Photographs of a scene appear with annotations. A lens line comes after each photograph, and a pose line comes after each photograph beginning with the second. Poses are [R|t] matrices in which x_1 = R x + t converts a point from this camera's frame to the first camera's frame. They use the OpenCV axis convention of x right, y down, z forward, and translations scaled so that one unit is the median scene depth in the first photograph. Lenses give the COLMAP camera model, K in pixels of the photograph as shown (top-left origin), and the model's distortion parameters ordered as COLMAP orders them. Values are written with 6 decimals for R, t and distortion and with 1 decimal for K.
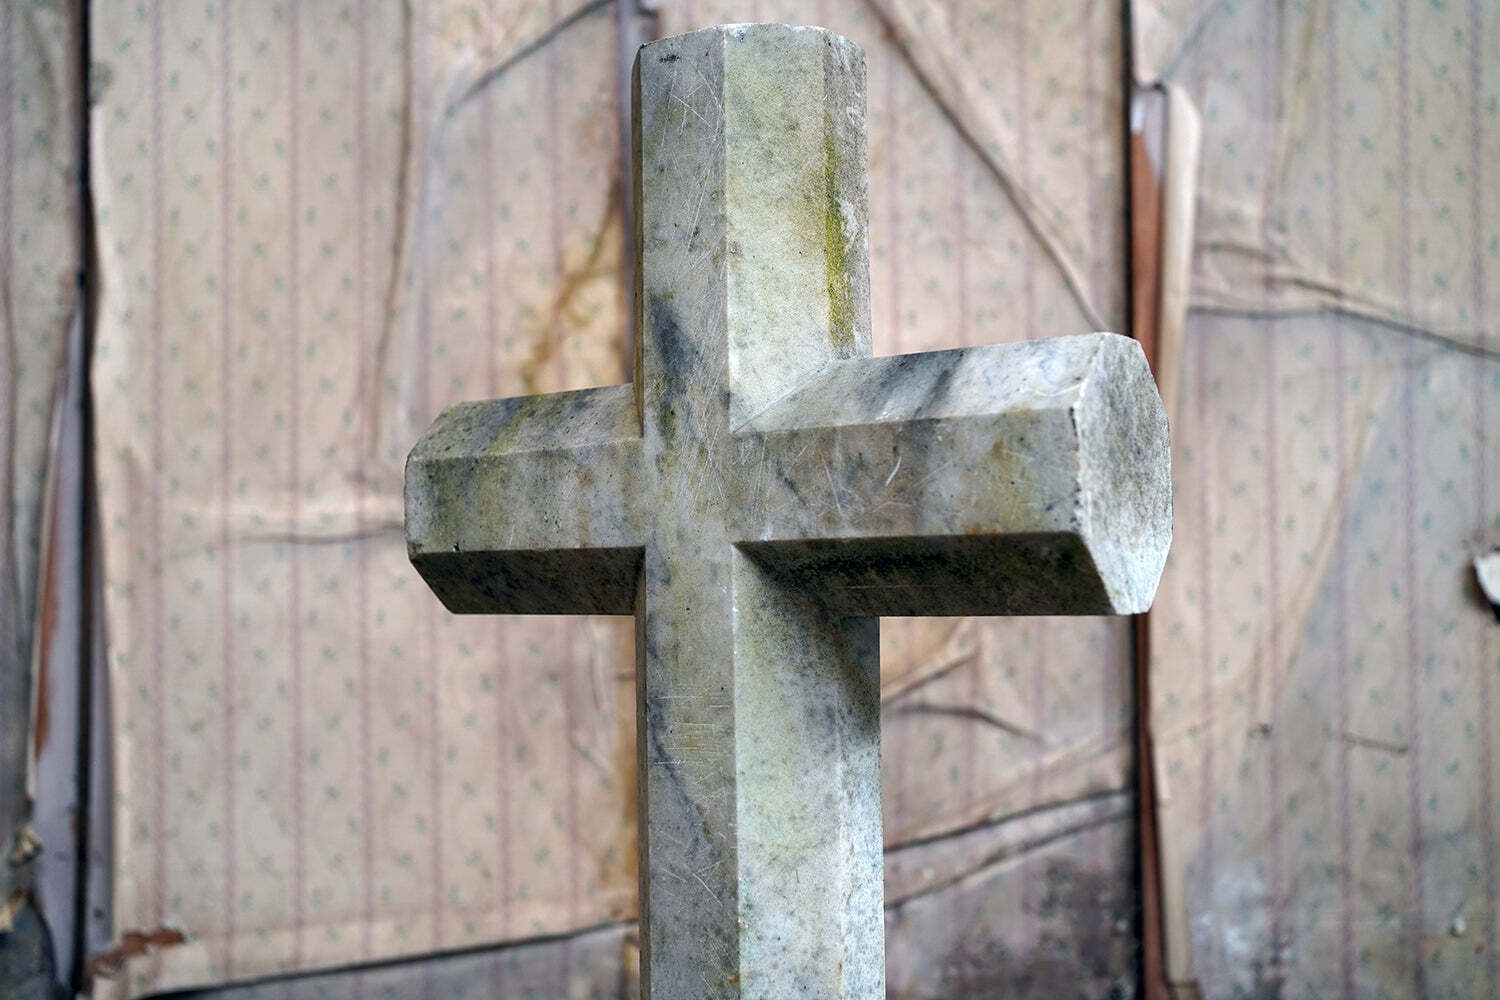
lens RADIAL K [[1530.2, 0, 750.8], [0, 1530.2, 497.0], [0, 0, 1]] dist [0.040160, 0.000000]
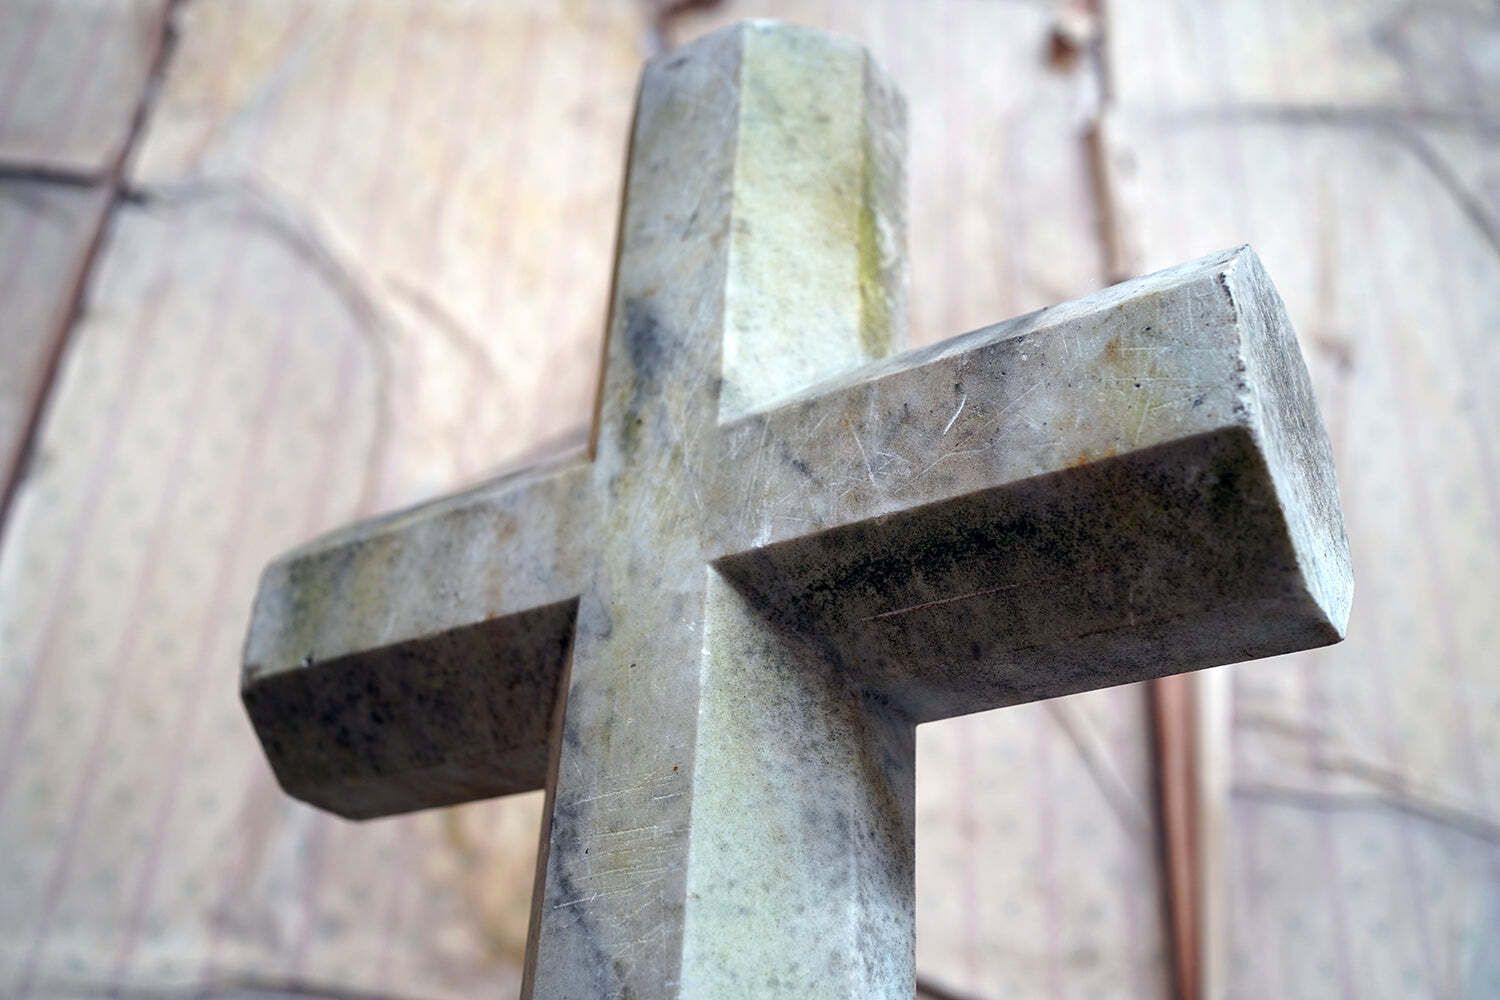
lens RADIAL K [[1523.5, 0, 752.9], [0, 1523.5, 487.5], [0, 0, 1]] dist [0.029295, 0.000000]
pose [[0.996892, 0.078379, 0.007937, -0.000631], [-0.065721, 0.882967, -0.464812, 0.312003], [-0.043440, 0.462846, 0.885374, 0.377079]]
